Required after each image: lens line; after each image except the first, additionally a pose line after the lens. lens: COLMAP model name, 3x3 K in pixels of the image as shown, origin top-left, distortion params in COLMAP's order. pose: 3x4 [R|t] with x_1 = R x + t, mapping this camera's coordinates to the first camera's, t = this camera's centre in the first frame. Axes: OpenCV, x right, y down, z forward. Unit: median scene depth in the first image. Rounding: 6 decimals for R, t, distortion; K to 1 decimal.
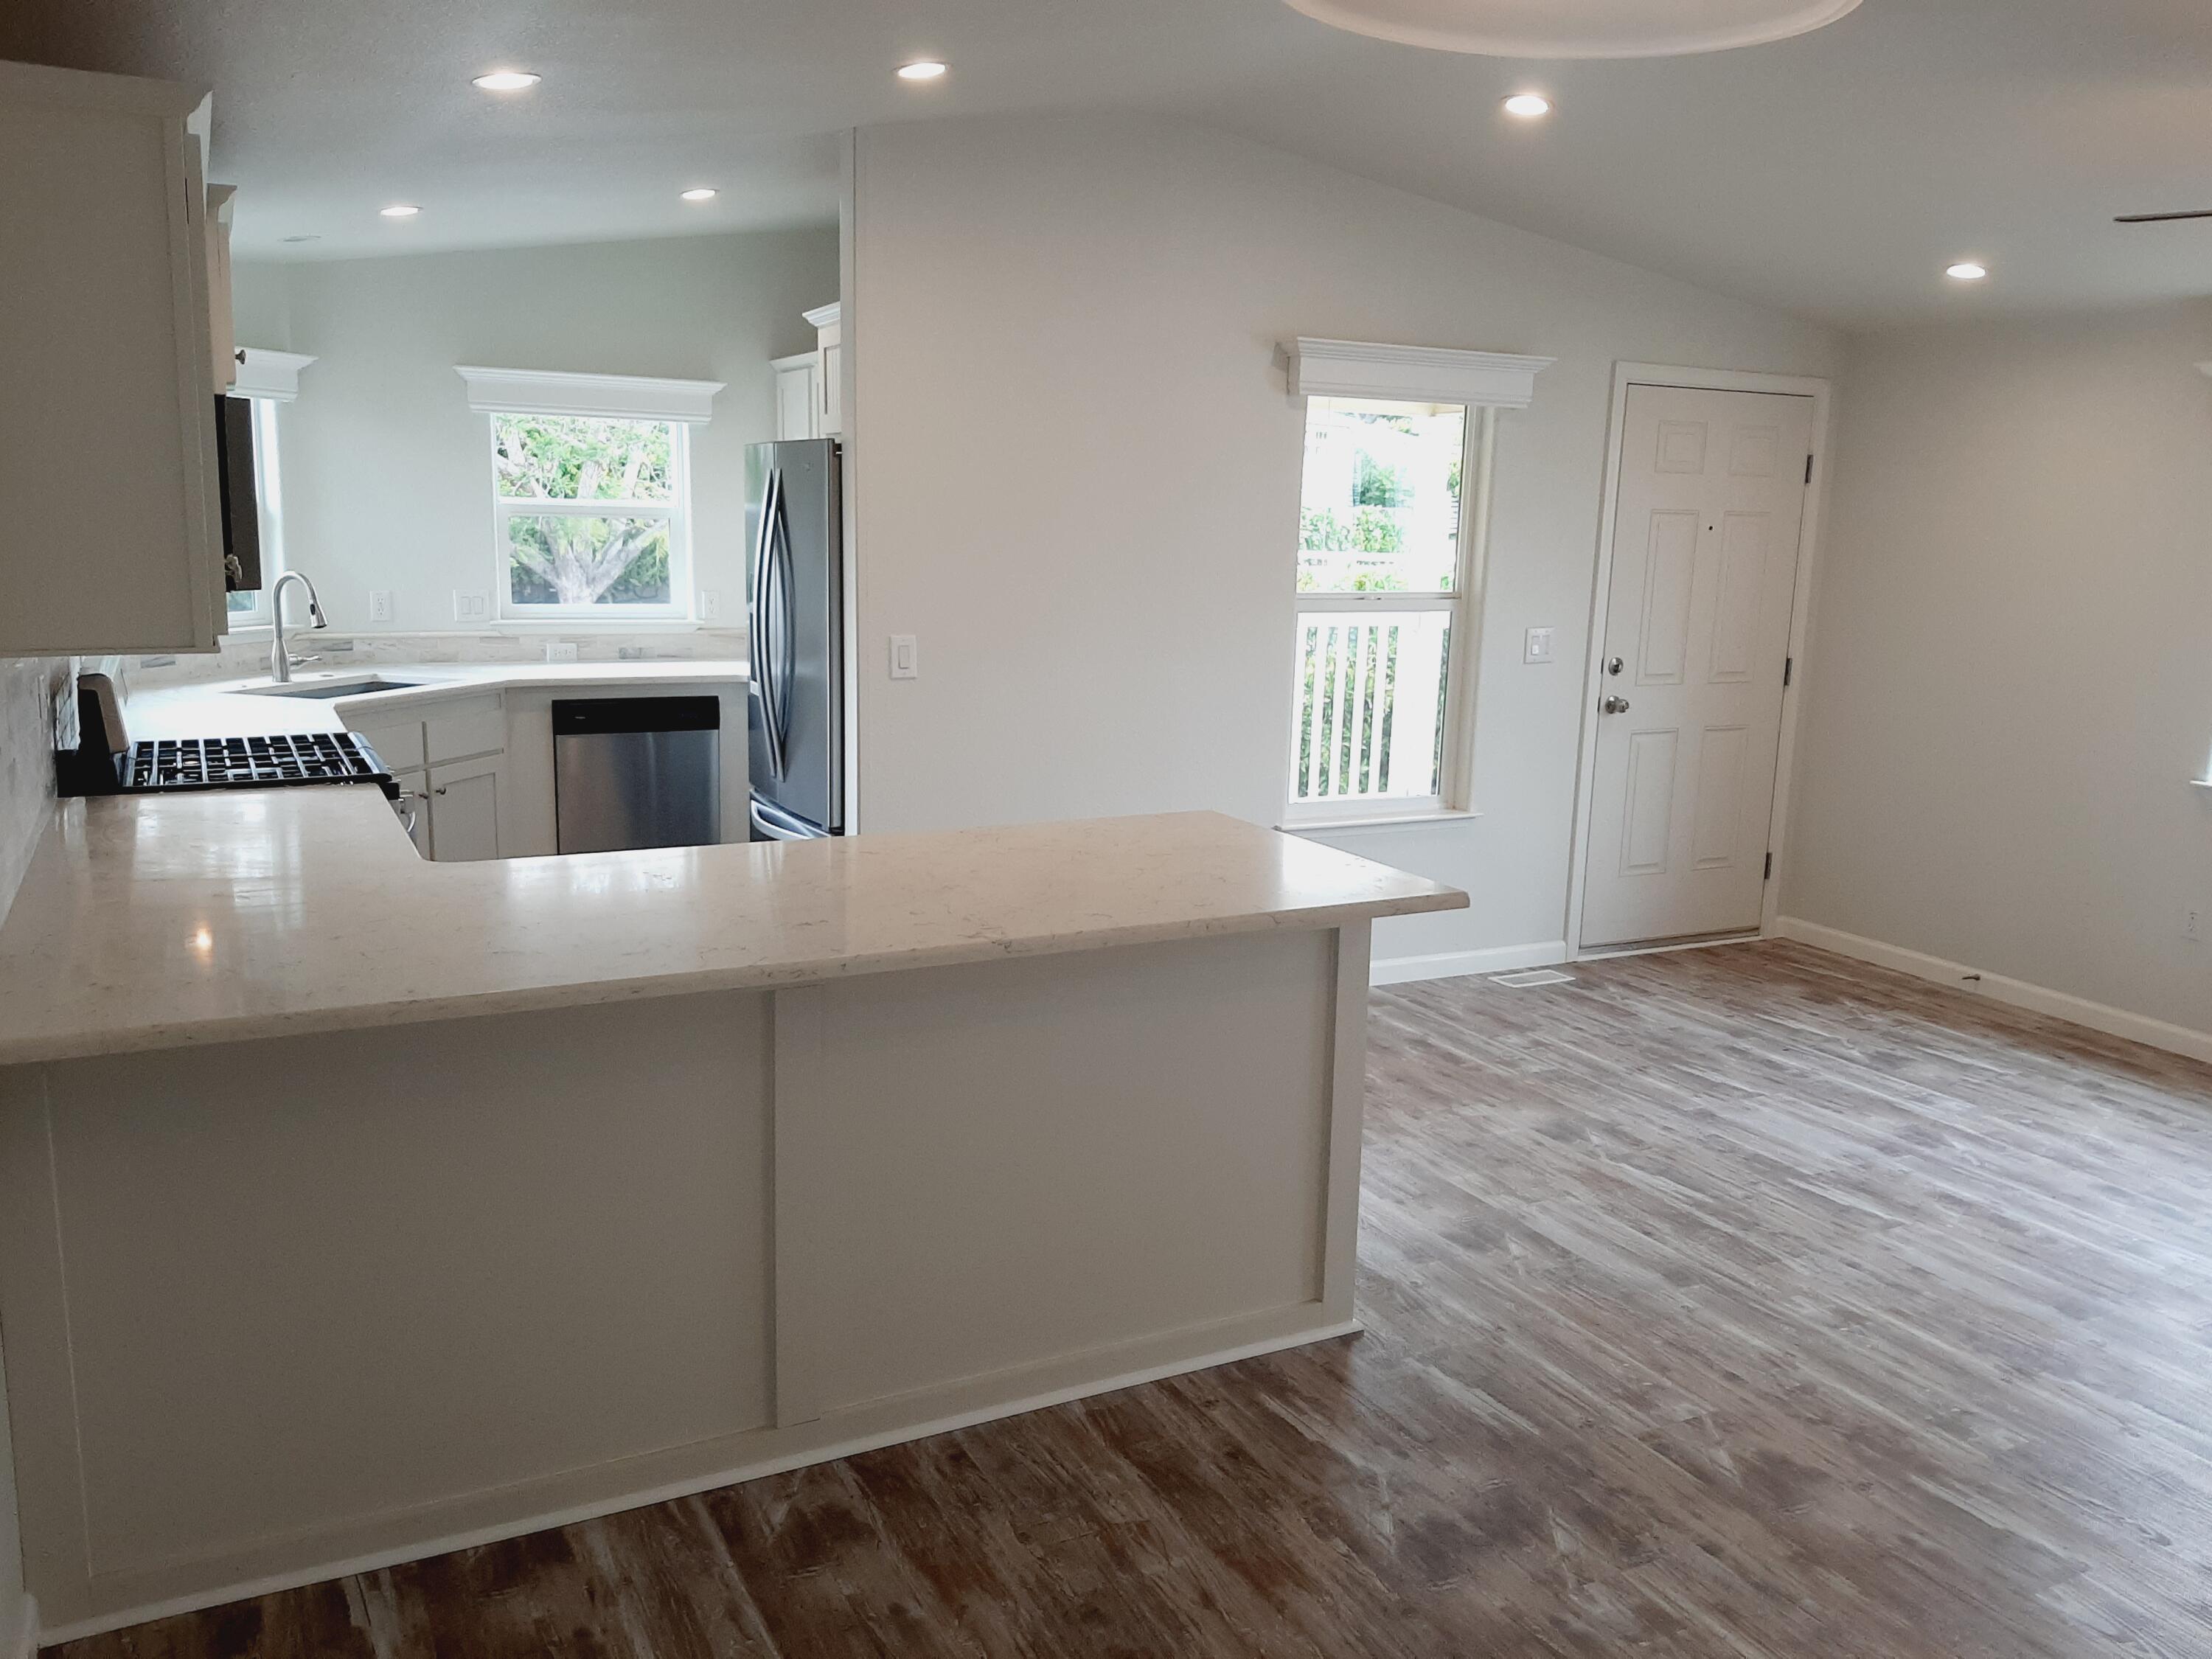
lens RADIAL K [[1698.8, 0, 1094.0], [0, 1698.8, 808.9], [0, 0, 1]] dist [0.010577, -0.005366]
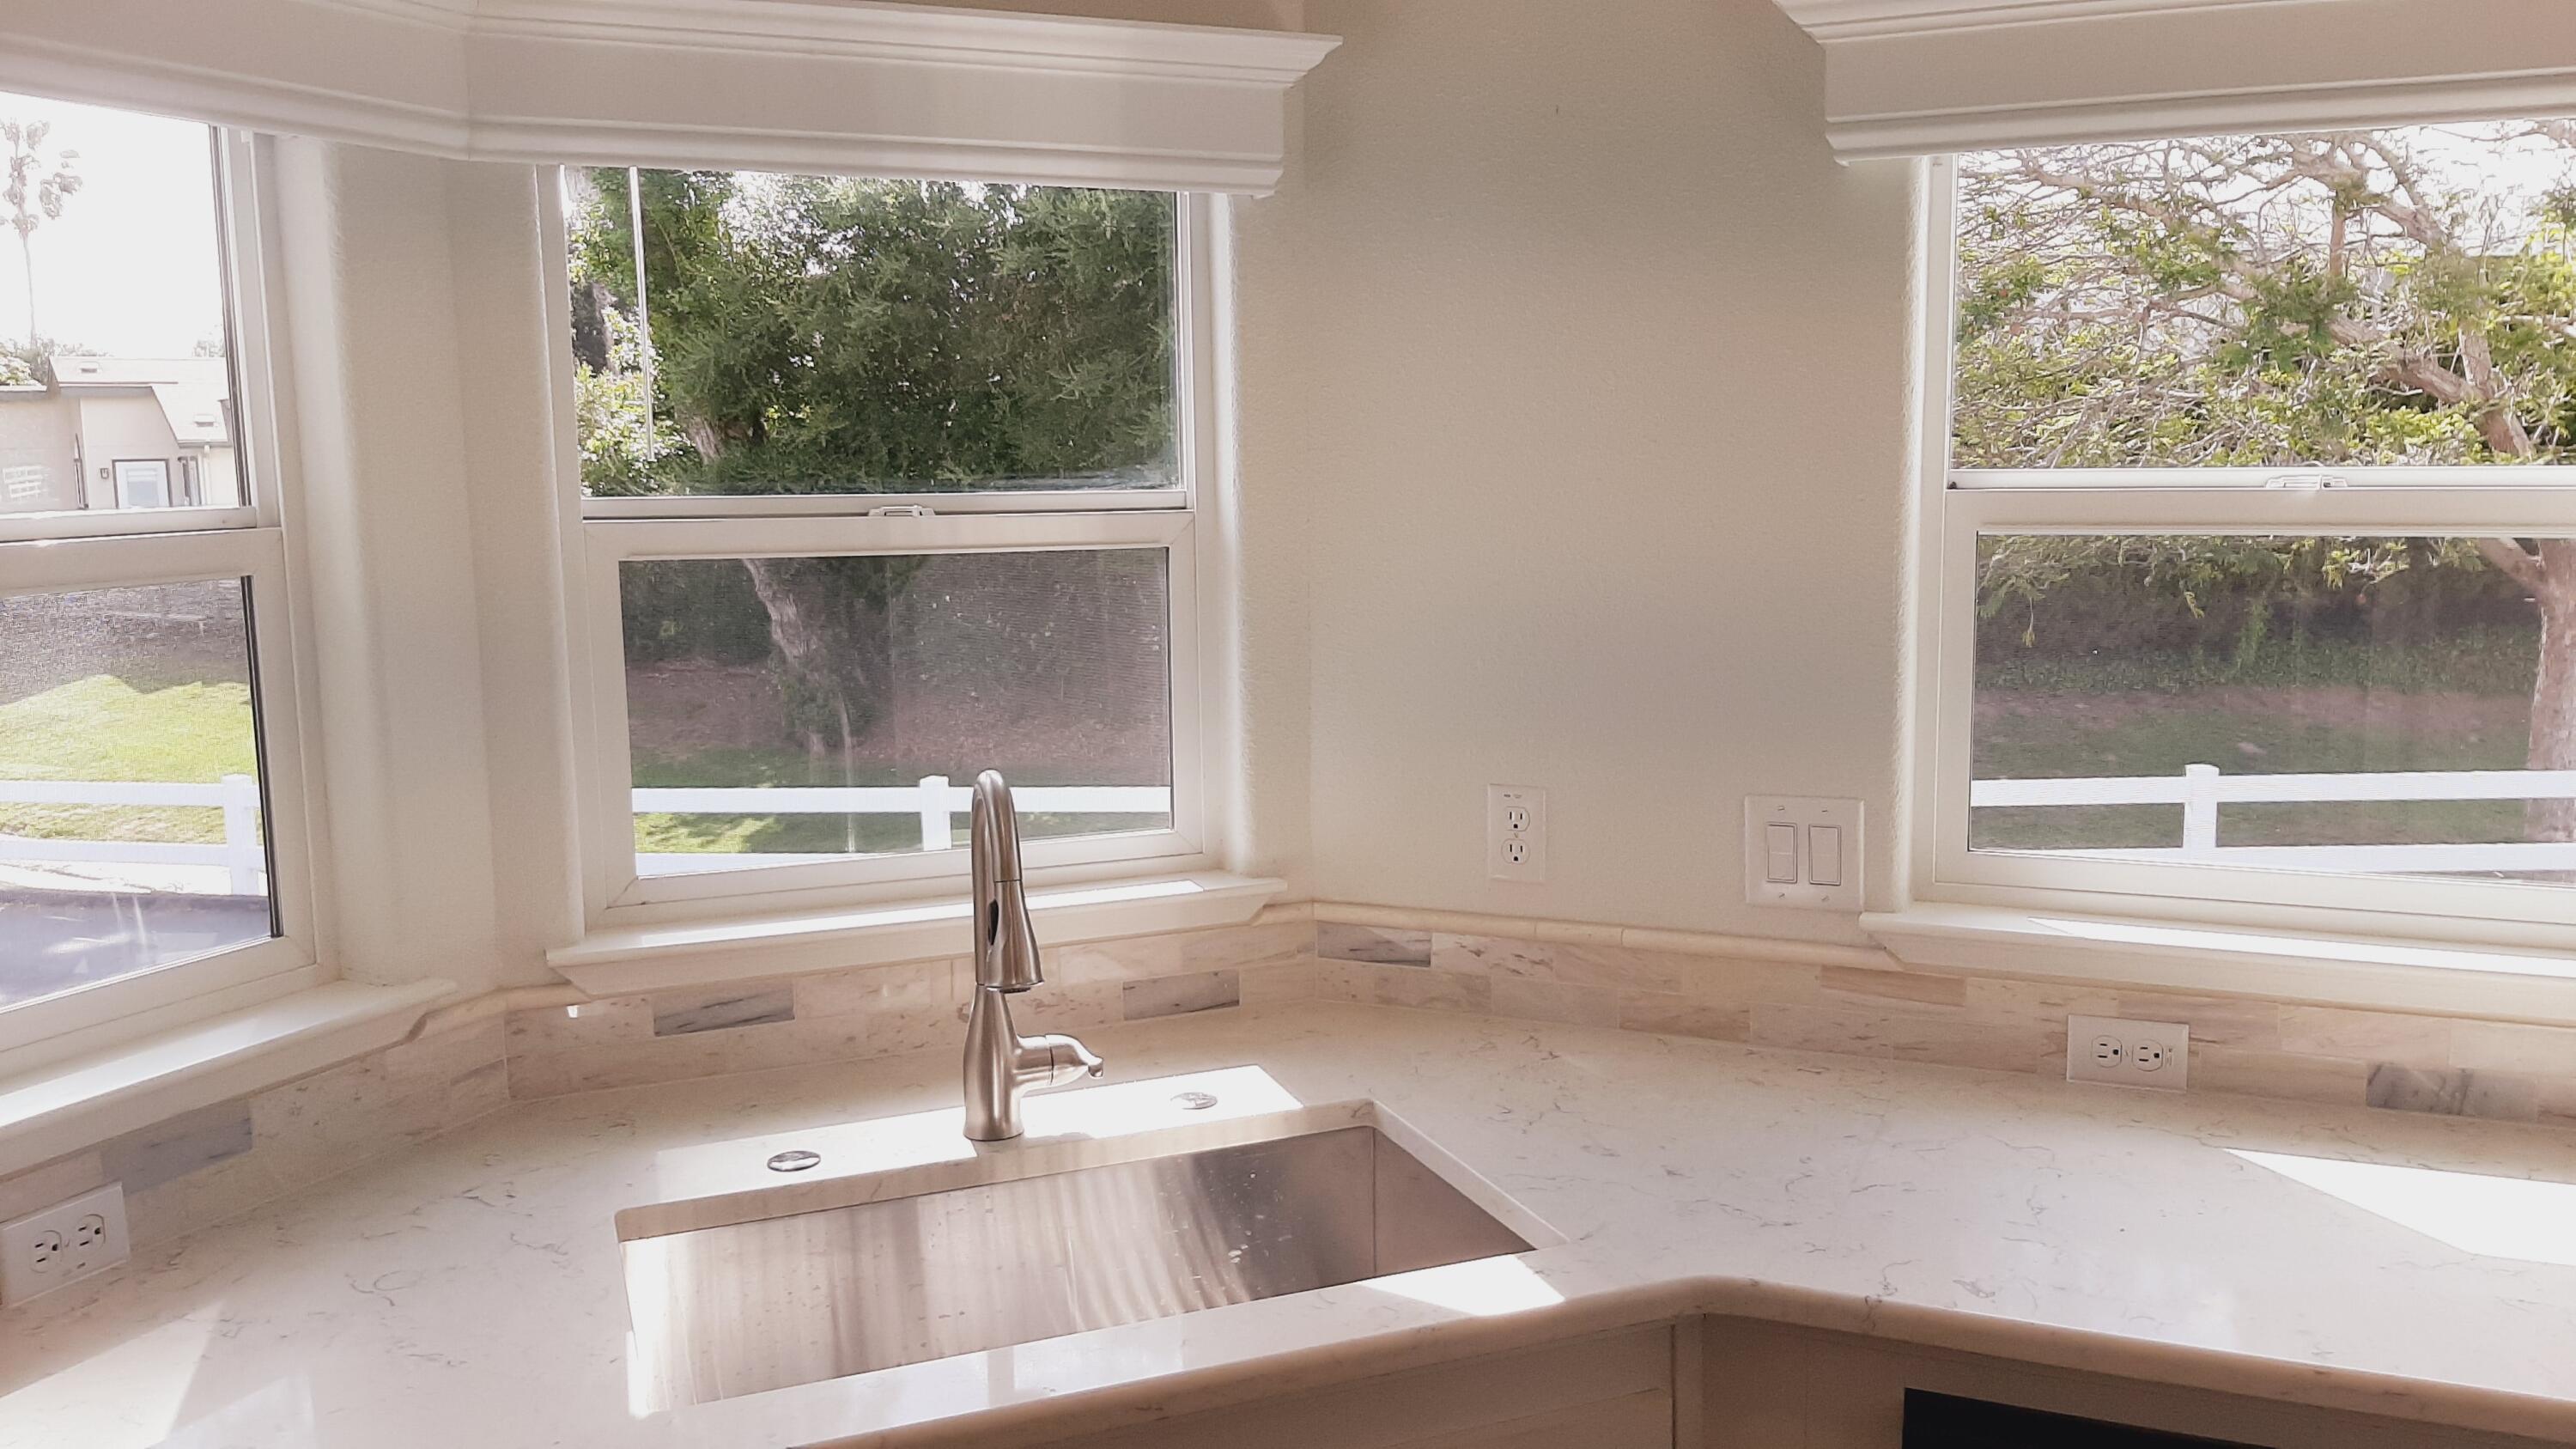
lens RADIAL K [[1980.7, 0, 1282.4], [0, 1980.7, 720.7], [0, 0, 1]] dist [0.014258, -0.006662]
pose [[0.626694, 0.069333, -0.776175, -0.167417], [-0.104822, 0.994482, 0.004200, -0.135701], [0.772184, 0.078728, 0.630503, 0.733257]]
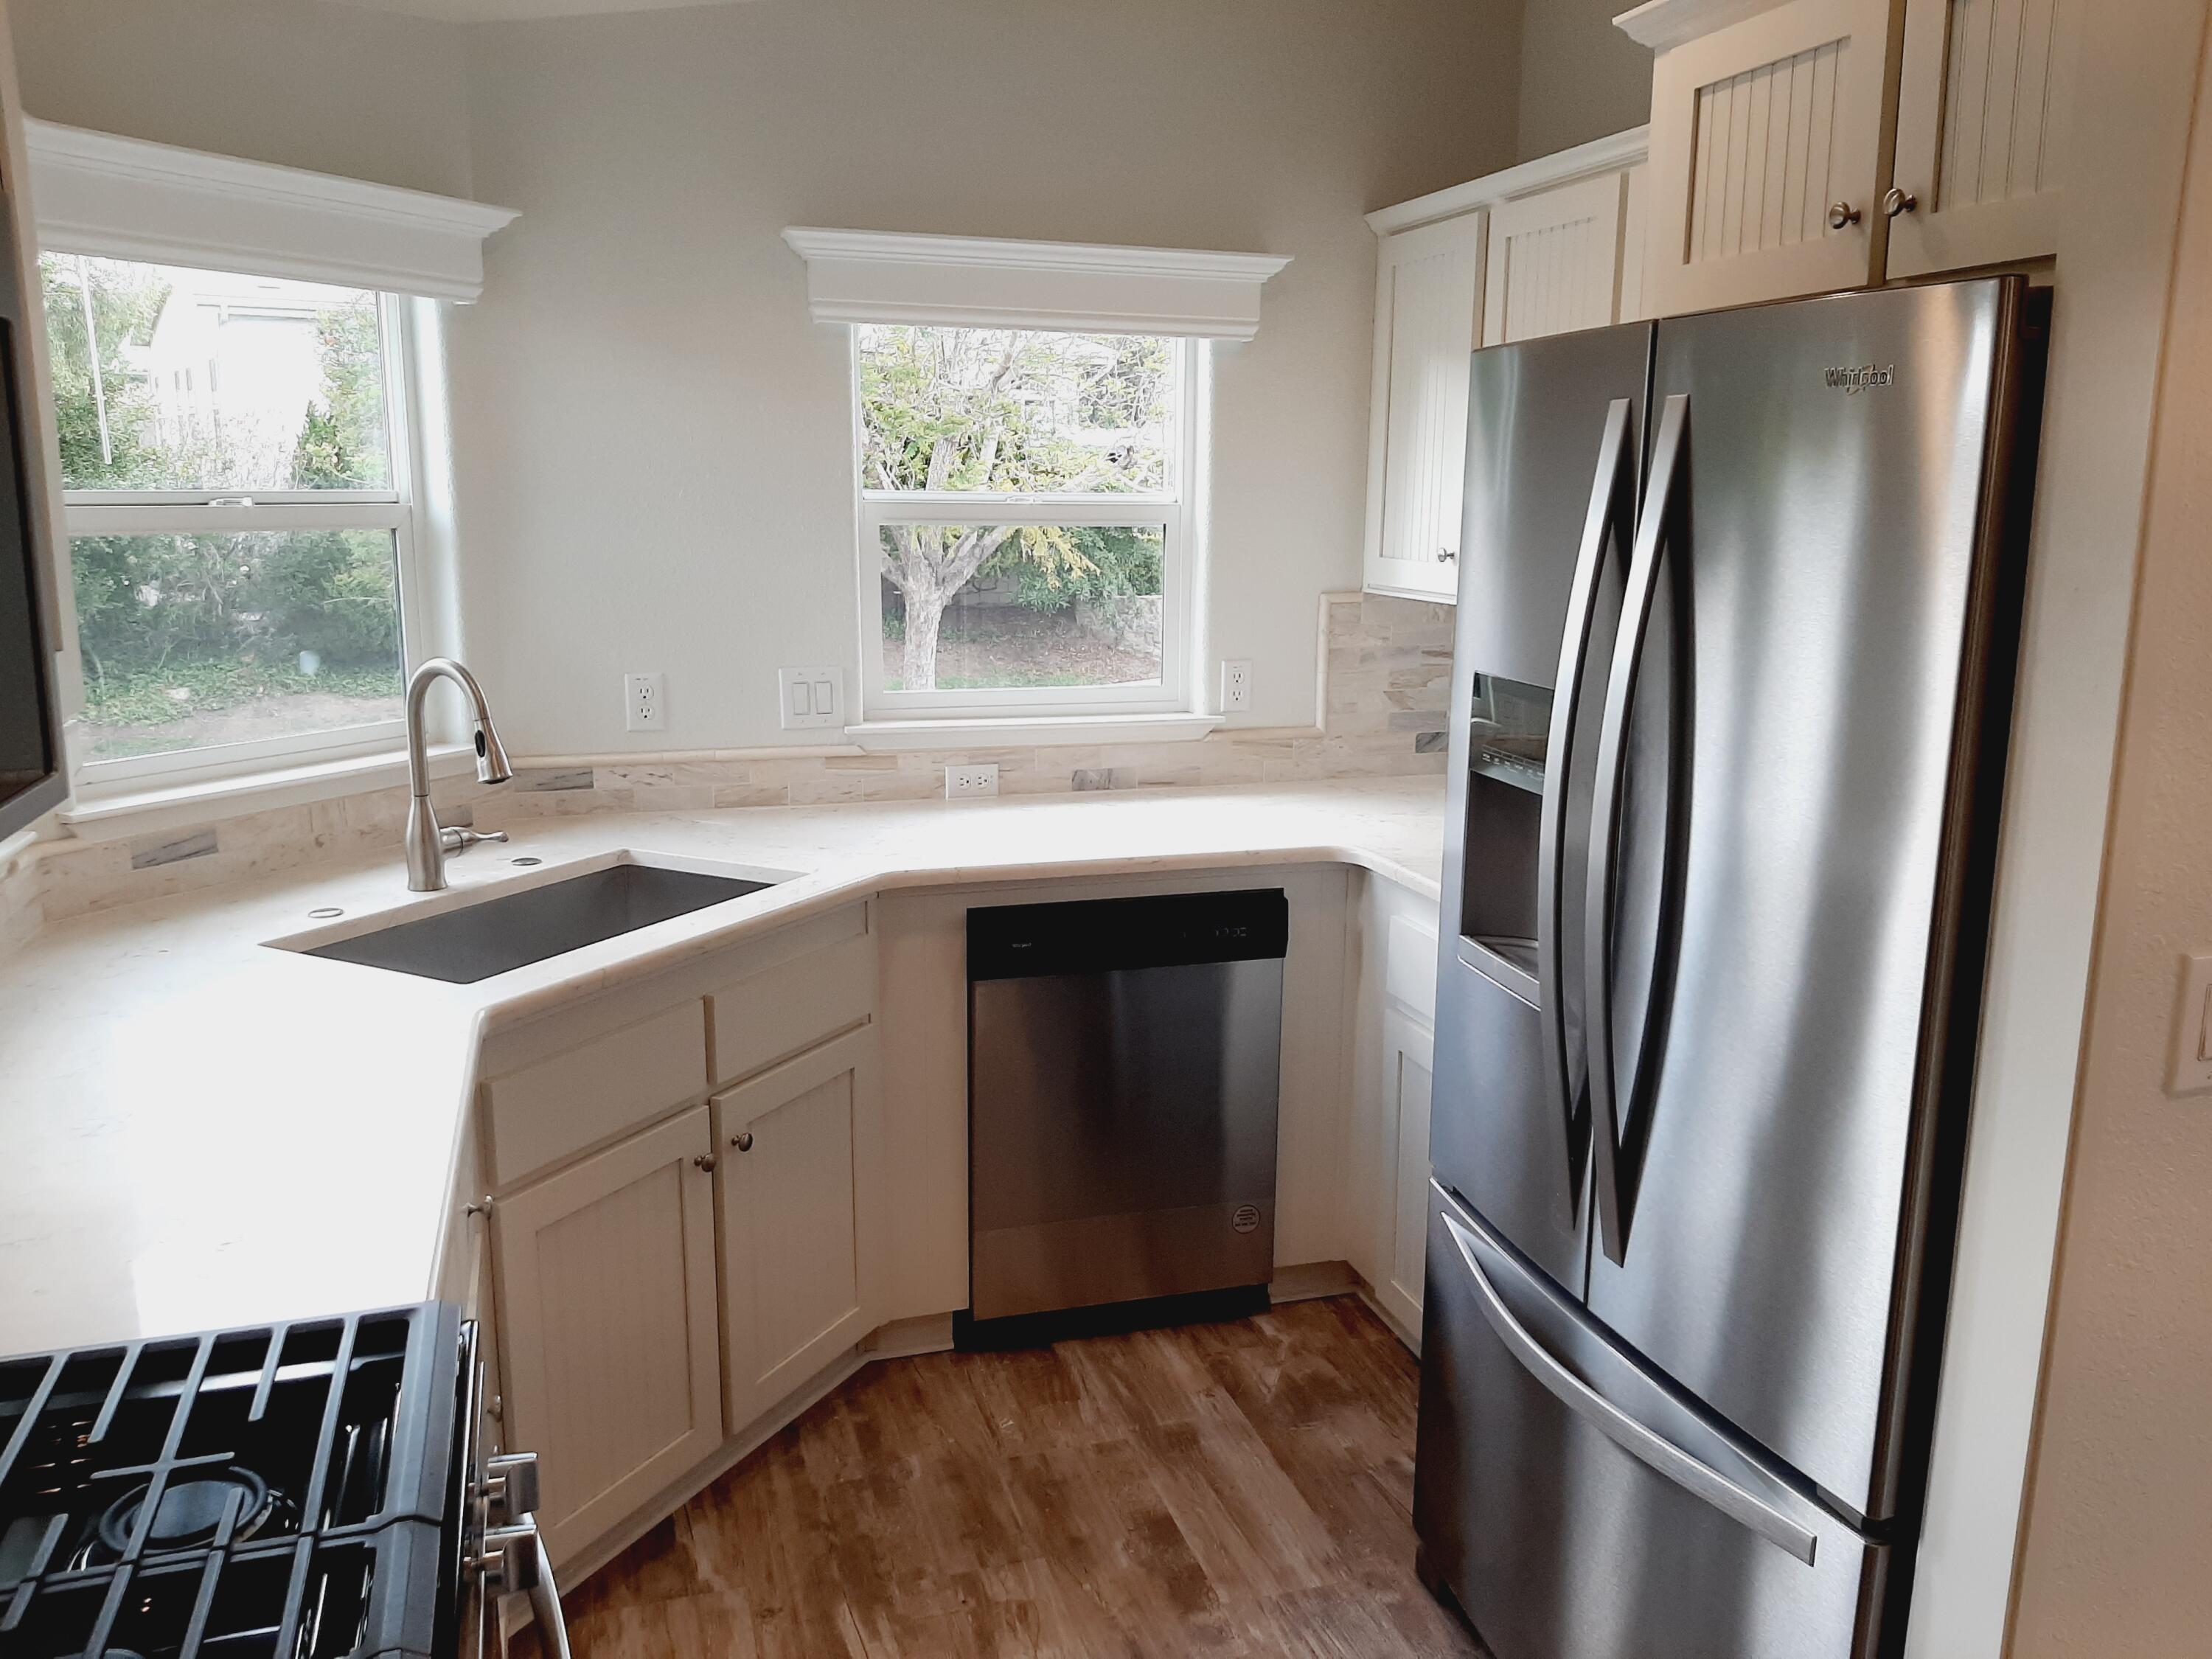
lens RADIAL K [[1698.8, 0, 1118.2], [0, 1698.8, 841.8], [0, 0, 1]] dist [0.010577, -0.005366]
pose [[0.985733, 0.020406, -0.167075, -0.186177], [-0.015380, 0.999391, 0.031321, -0.094275], [0.167613, -0.028304, 0.985447, 0.504896]]
